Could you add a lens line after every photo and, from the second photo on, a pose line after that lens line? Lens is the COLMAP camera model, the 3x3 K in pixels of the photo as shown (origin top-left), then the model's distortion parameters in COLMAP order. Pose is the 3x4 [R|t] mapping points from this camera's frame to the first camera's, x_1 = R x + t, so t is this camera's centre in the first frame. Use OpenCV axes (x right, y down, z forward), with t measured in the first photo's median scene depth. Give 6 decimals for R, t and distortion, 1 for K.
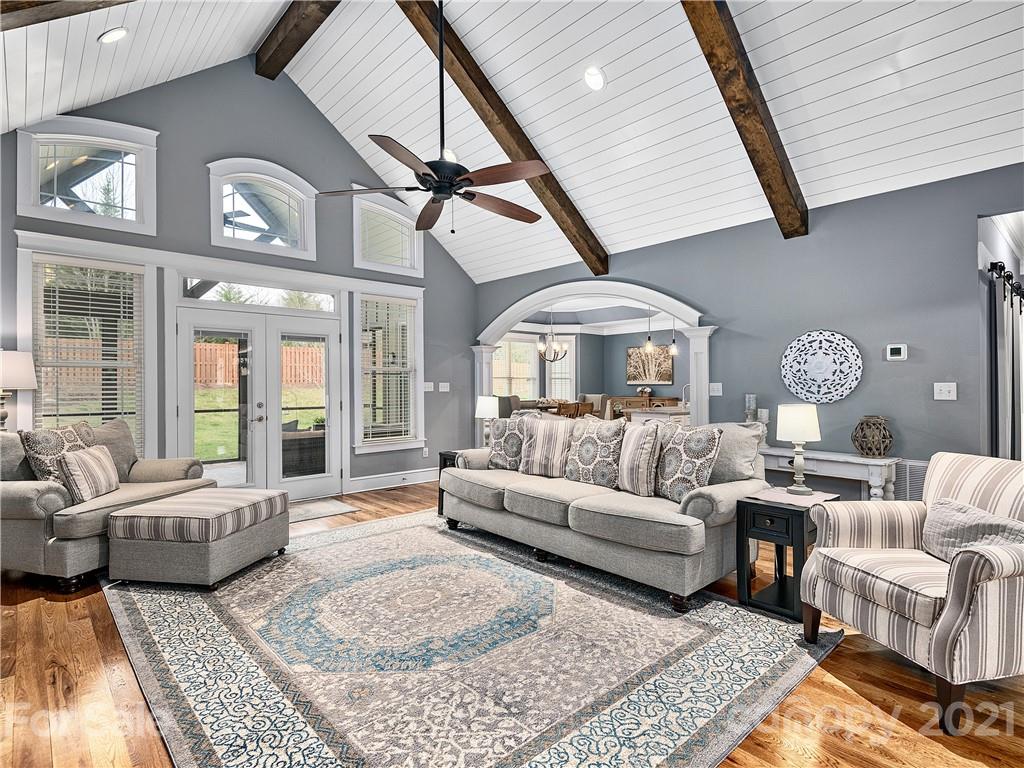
lens RADIAL K [[536.5, 0, 482.8], [0, 536.5, 377.6], [0, 0, 1]] dist [0.026552, -0.011221]
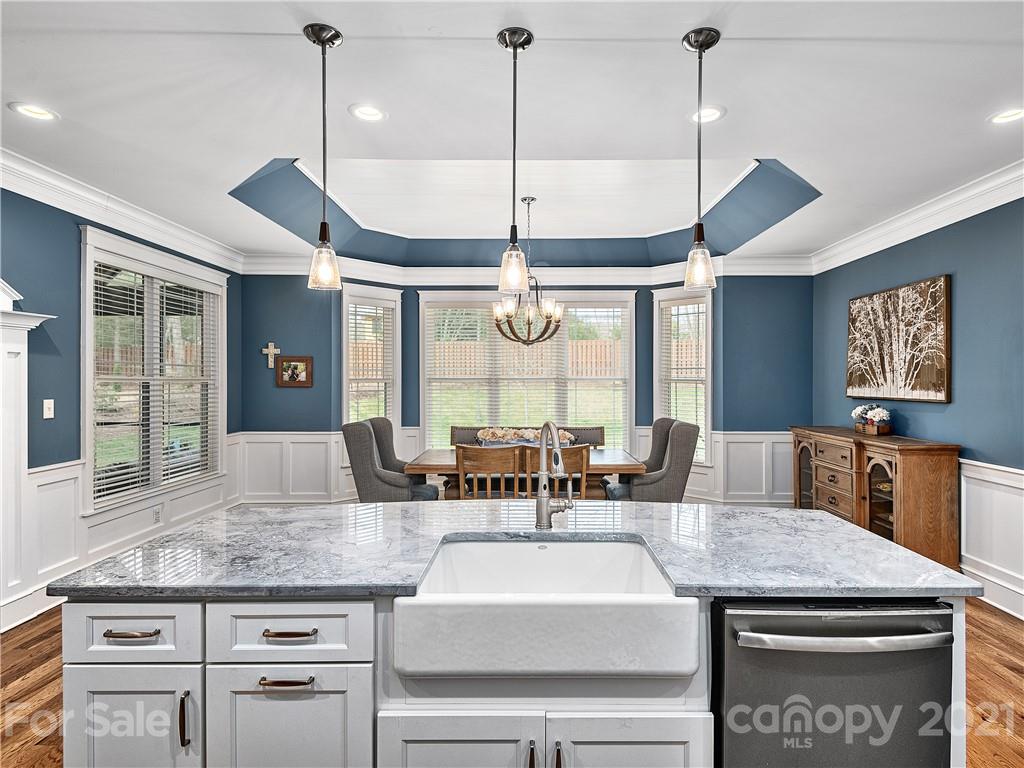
lens RADIAL K [[536.5, 0, 542.3], [0, 536.5, 376.2], [0, 0, 1]] dist [0.026552, -0.011221]
pose [[0.757404, 0.000368, -0.652946, 1.081006], [0.007035, 0.999937, 0.008724, -0.018881], [0.652908, -0.011201, 0.757354, 1.743864]]
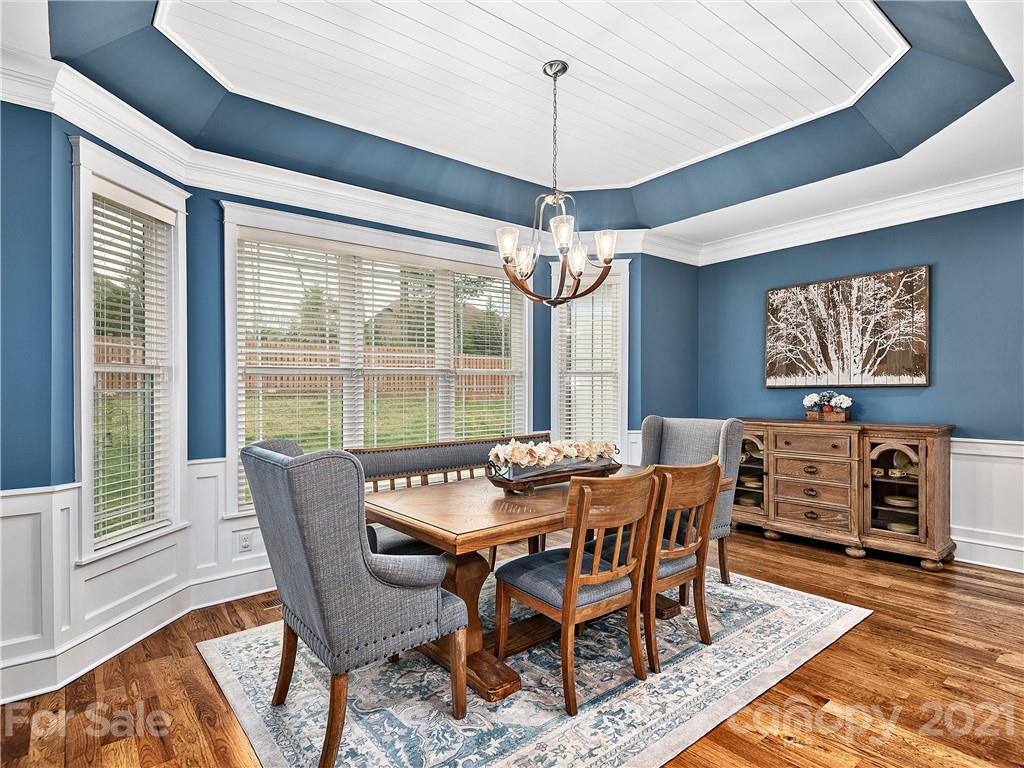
lens RADIAL K [[536.5, 0, 507.7], [0, 536.5, 381.7], [0, 0, 1]] dist [0.026552, -0.011221]
pose [[0.998844, -0.008546, -0.047302, 0.317138], [0.008665, 0.999960, 0.002316, 0.021277], [0.047280, -0.002723, 0.998878, 1.872005]]
